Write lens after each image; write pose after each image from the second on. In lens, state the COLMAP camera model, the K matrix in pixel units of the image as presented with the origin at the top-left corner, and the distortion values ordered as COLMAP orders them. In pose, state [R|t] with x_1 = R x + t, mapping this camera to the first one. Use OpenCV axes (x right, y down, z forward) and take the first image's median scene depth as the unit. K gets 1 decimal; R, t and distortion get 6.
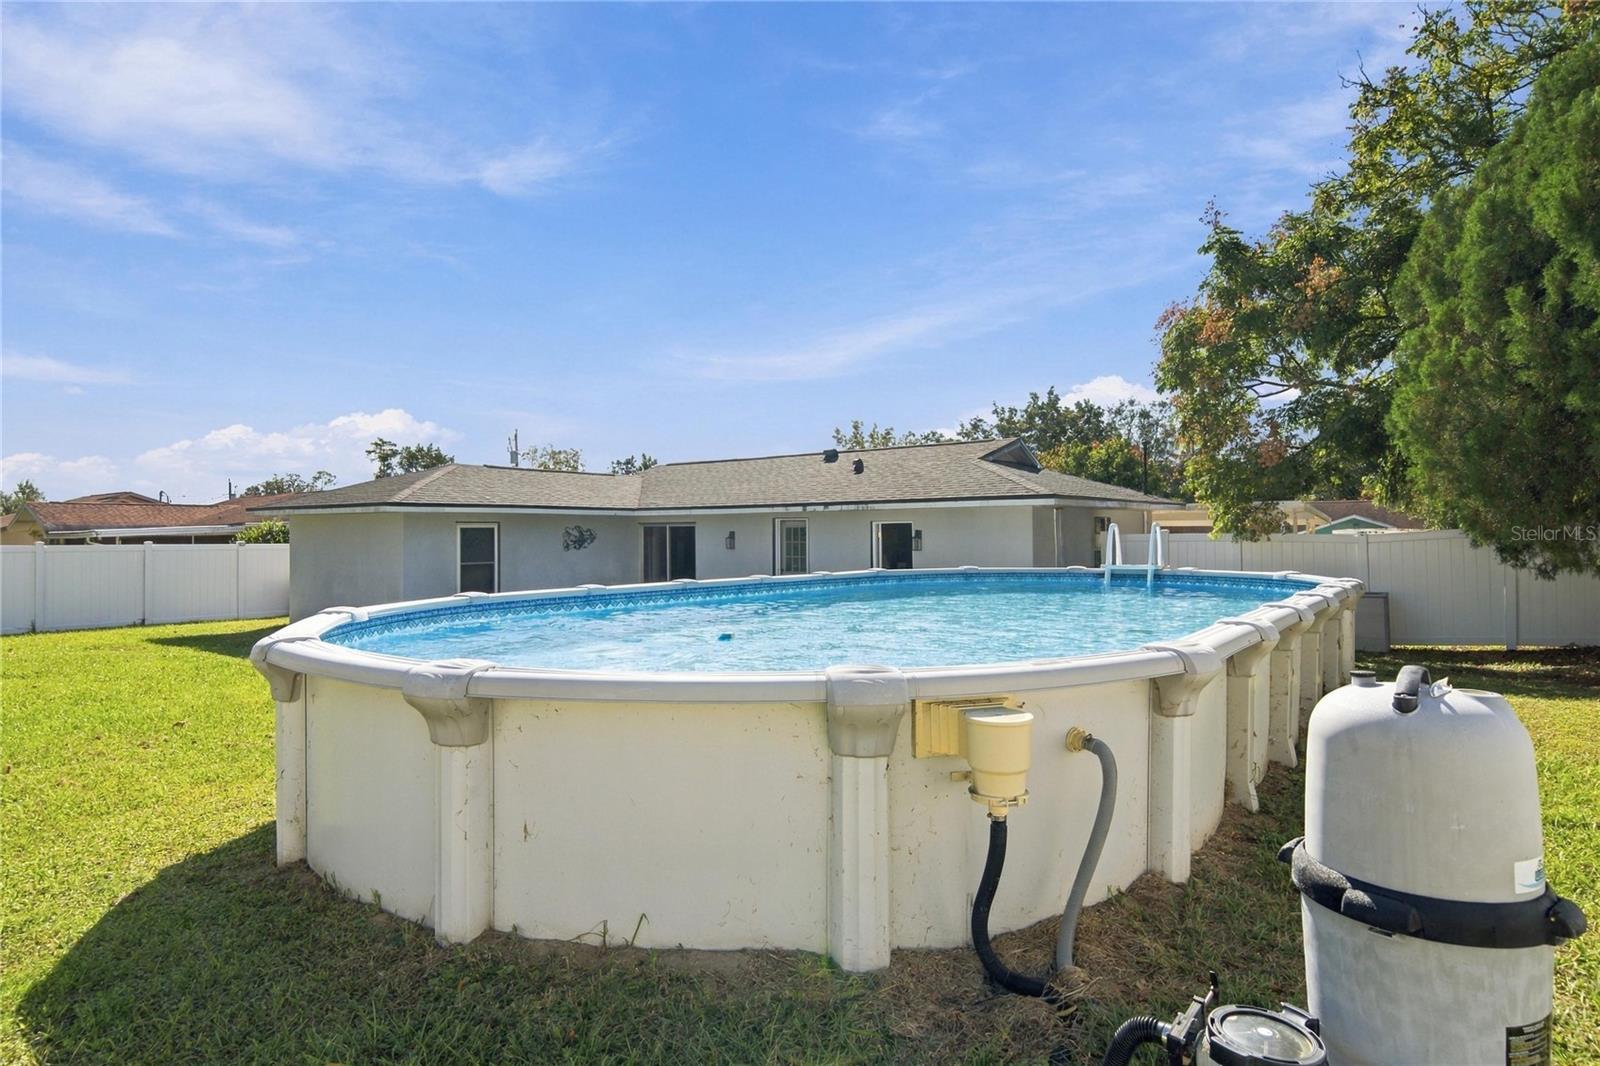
lens RADIAL K [[855.3, 0, 800.0], [0, 855.3, 533.0], [0, 0, 1]] dist [-0.029299, -0.000510]
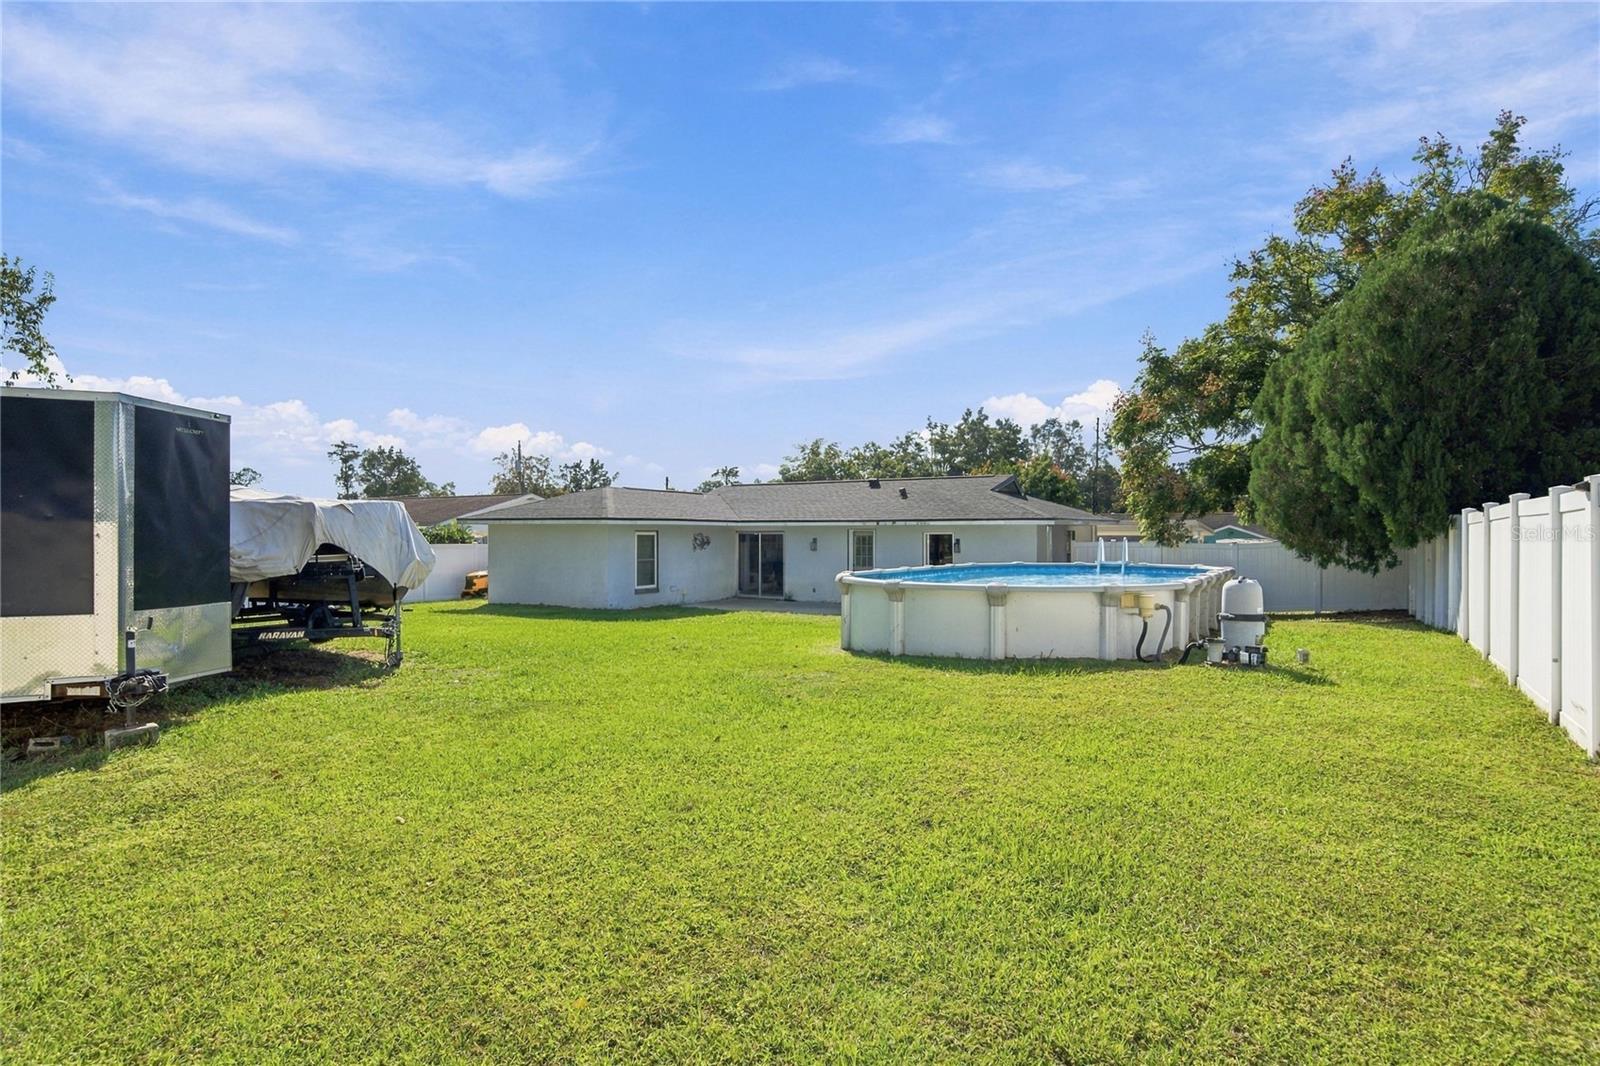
lens RADIAL K [[1079.8, 0, 800.0], [0, 1079.8, 533.0], [0, 0, 1]] dist [-0.002341, -0.003736]
pose [[0.978585, 0.004078, 0.205802, -0.494099], [-0.004255, 0.999991, 0.000422, -0.011893], [-0.205798, -0.001288, 0.978594, -0.739567]]
